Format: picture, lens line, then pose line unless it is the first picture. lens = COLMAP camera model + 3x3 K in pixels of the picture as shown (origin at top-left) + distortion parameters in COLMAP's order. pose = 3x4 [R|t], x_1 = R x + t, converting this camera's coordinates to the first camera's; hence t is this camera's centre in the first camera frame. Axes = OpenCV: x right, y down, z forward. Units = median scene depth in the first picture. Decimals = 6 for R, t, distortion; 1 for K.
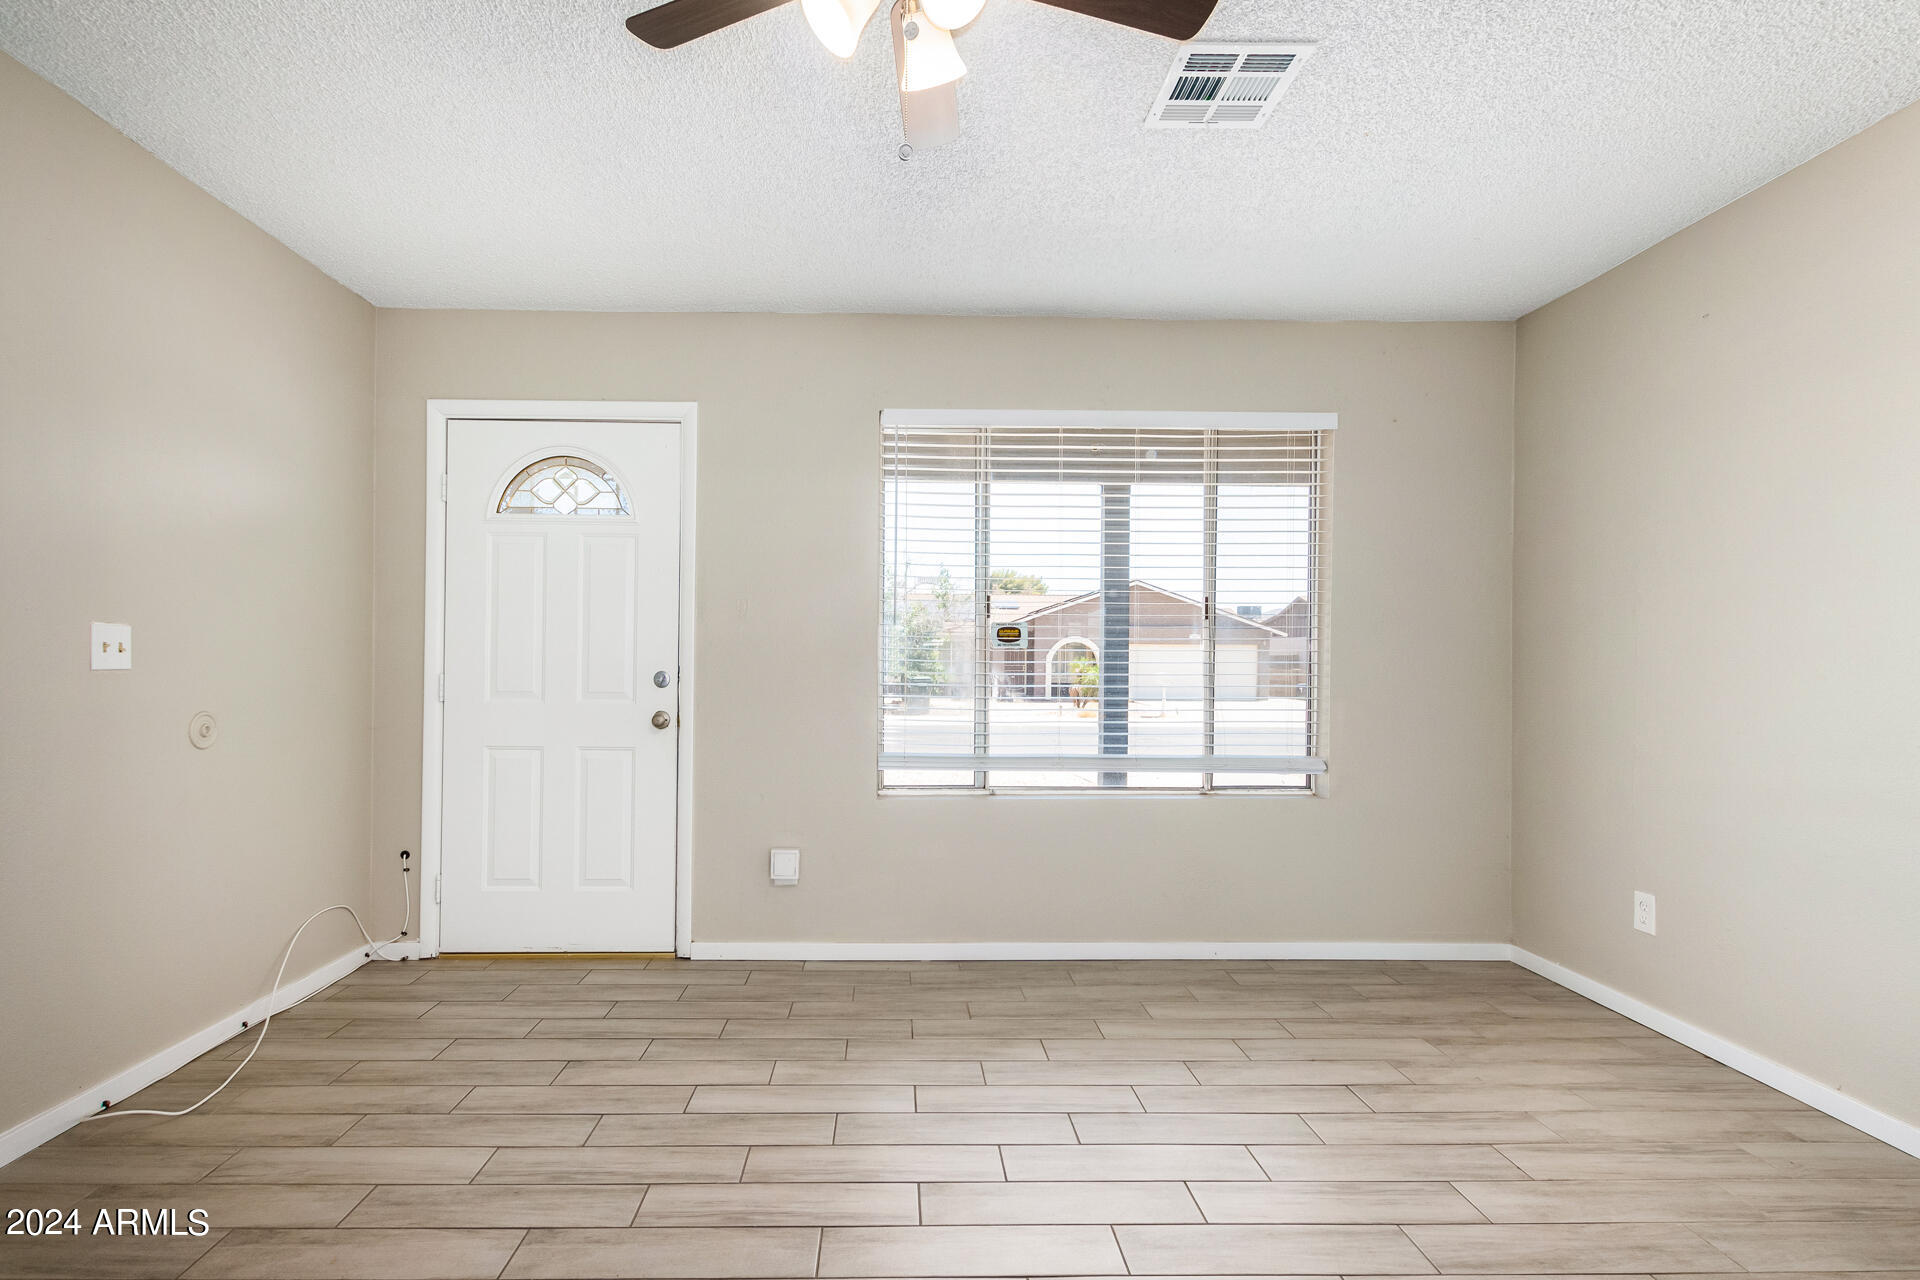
lens RADIAL K [[1098.5, 0, 960.0], [0, 1098.5, 640.0], [0, 0, 1]] dist [0.004521, 0.000613]
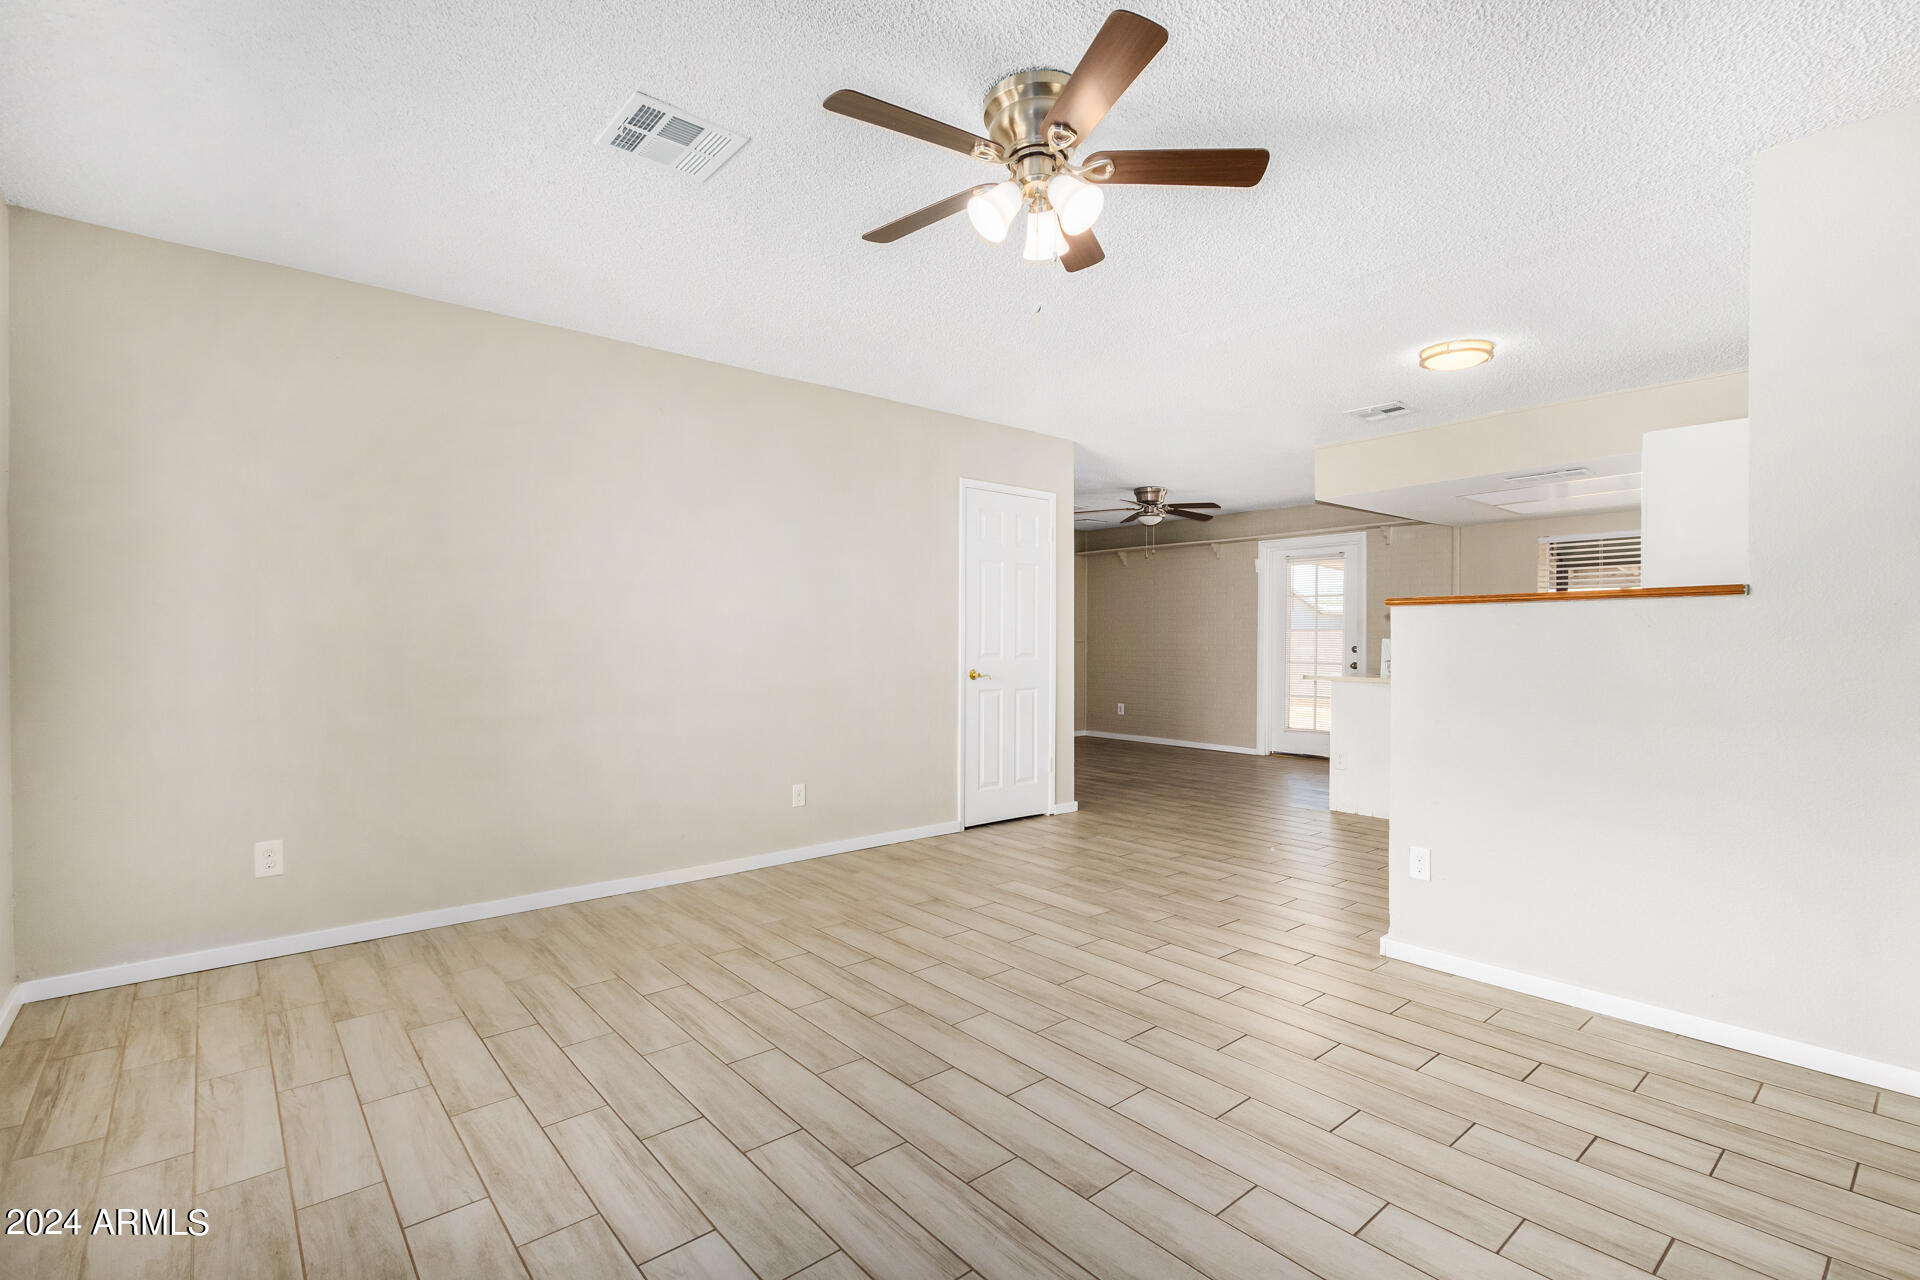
lens RADIAL K [[878.9, 0, 969.5], [0, 878.9, 644.4], [0, 0, 1]] dist [0.004716, -0.000241]
pose [[-0.669446, -0.008190, 0.742815, -0.576980], [-0.015861, 0.999869, -0.003270, 0.028472], [-0.742691, -0.013971, -0.669488, 1.227435]]
